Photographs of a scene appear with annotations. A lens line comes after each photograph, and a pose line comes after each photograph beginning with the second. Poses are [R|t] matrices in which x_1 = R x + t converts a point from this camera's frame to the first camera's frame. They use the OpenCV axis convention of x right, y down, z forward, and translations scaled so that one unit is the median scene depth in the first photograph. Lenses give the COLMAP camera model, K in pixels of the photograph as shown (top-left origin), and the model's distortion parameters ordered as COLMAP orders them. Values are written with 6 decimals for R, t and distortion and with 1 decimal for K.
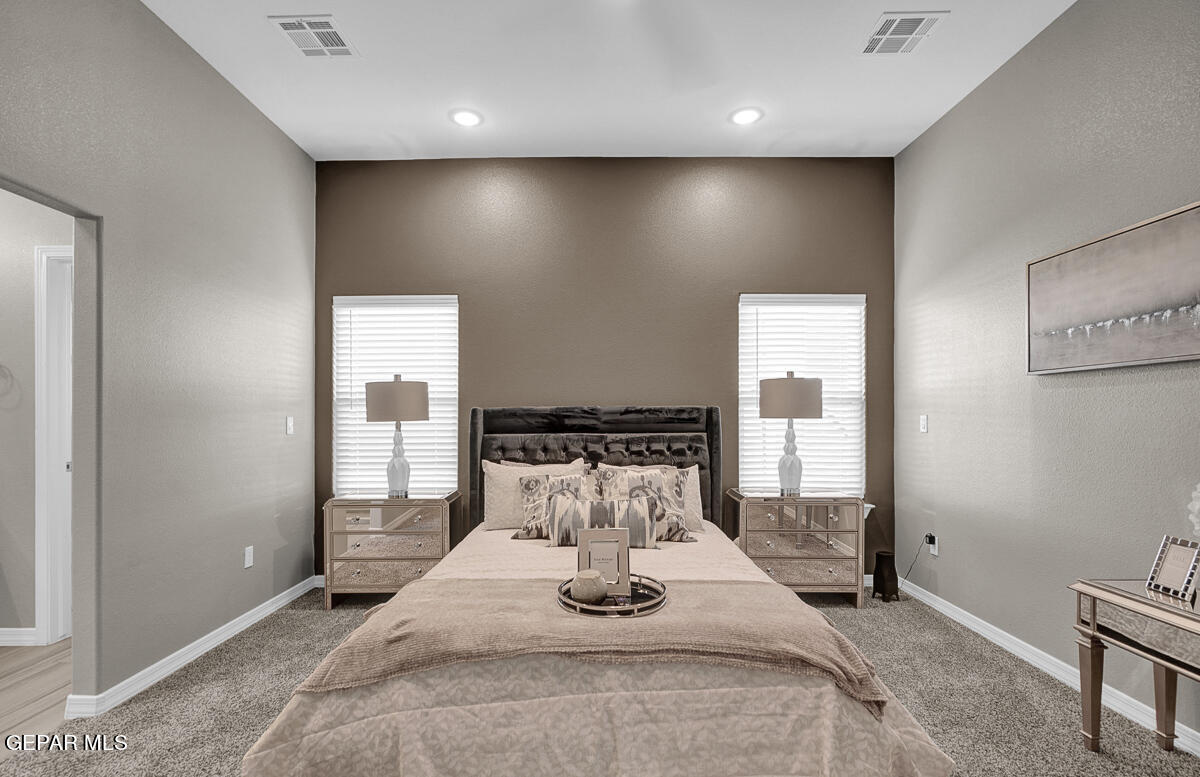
lens RADIAL K [[561.9, 0, 596.4], [0, 561.9, 411.8], [0, 0, 1]] dist [0.001768, 0.000428]
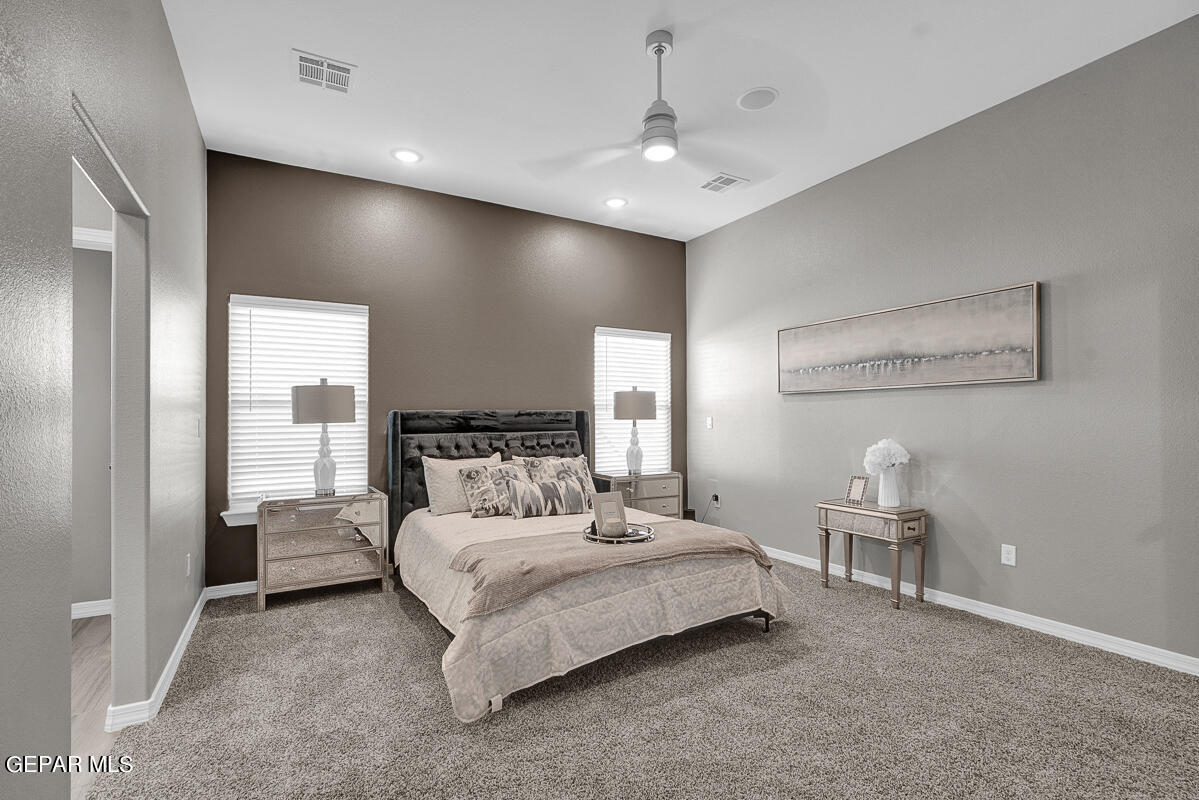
lens RADIAL K [[560.3, 0, 600.9], [0, 560.3, 407.3], [0, 0, 1]] dist [0.000061, 0.002145]
pose [[0.860483, 0.009075, 0.509398, -0.458029], [-0.001921, 0.999892, -0.014567, 0.001697], [-0.509476, 0.011556, 0.860408, -0.165921]]
